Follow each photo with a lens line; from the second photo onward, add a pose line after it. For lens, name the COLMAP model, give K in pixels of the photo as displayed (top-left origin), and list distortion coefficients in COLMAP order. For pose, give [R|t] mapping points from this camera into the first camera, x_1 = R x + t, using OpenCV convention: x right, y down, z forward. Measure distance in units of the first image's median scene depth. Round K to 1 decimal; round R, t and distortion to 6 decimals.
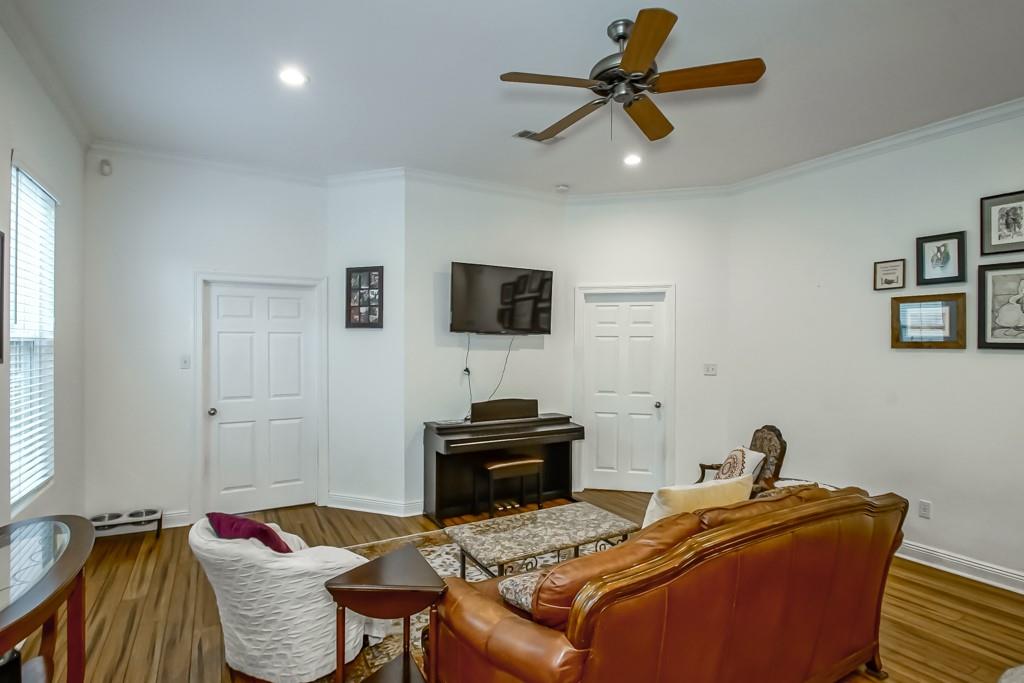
lens RADIAL K [[513.8, 0, 512.0], [0, 513.8, 341.5], [0, 0, 1]] dist [-0.002843, -0.000593]
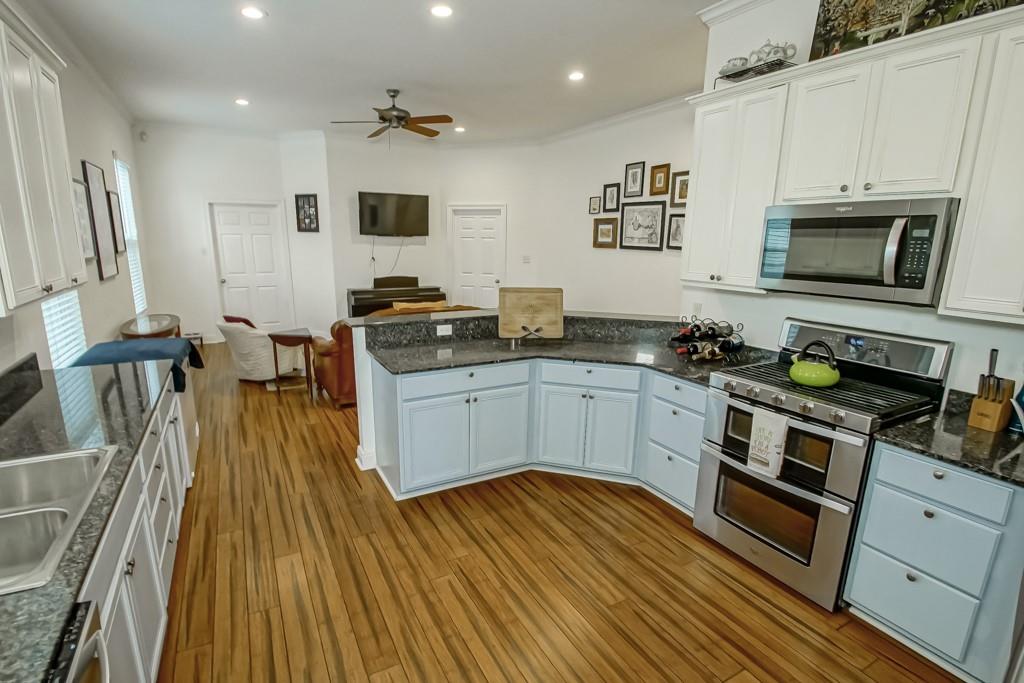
lens RADIAL K [[495.3, 0, 512.0], [0, 495.3, 341.5], [0, 0, 1]] dist [-0.012247, -0.000763]
pose [[0.999951, 0.009248, -0.003406, 0.379734], [-0.008315, 0.977231, 0.212015, -0.024847], [0.005290, -0.211976, 0.977261, -0.631111]]
